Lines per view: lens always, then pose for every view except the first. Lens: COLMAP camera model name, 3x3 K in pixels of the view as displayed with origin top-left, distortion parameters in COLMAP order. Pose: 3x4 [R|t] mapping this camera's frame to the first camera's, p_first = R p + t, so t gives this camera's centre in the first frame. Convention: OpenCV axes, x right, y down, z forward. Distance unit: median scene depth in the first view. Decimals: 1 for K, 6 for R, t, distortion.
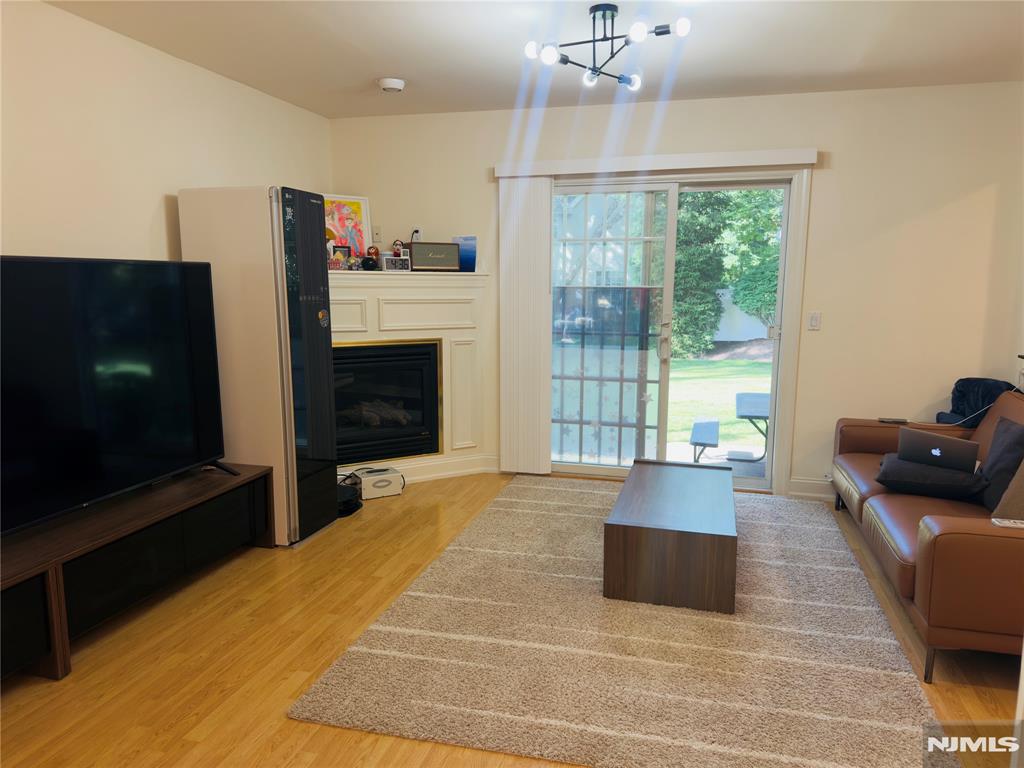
lens RADIAL K [[714.6, 0, 485.3], [0, 714.6, 391.4], [0, 0, 1]] dist [0.063187, -0.052925]
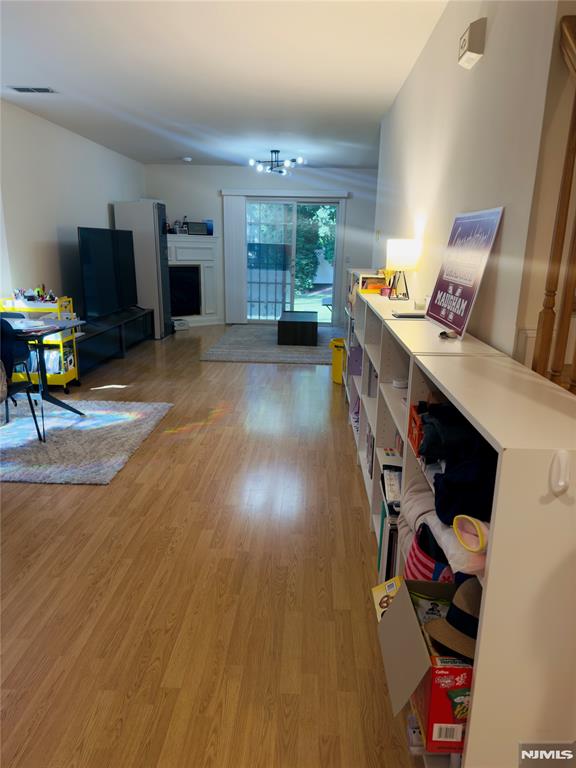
lens RADIAL K [[536.0, 0, 288.0], [0, 536.0, 384.0], [0, 0, 1]] dist [0.063187, -0.052925]
pose [[0.966660, -0.043485, 0.252345, -0.241059], [0.016664, 0.994069, 0.107467, 0.126561], [-0.255521, -0.099679, 0.961651, -0.786381]]
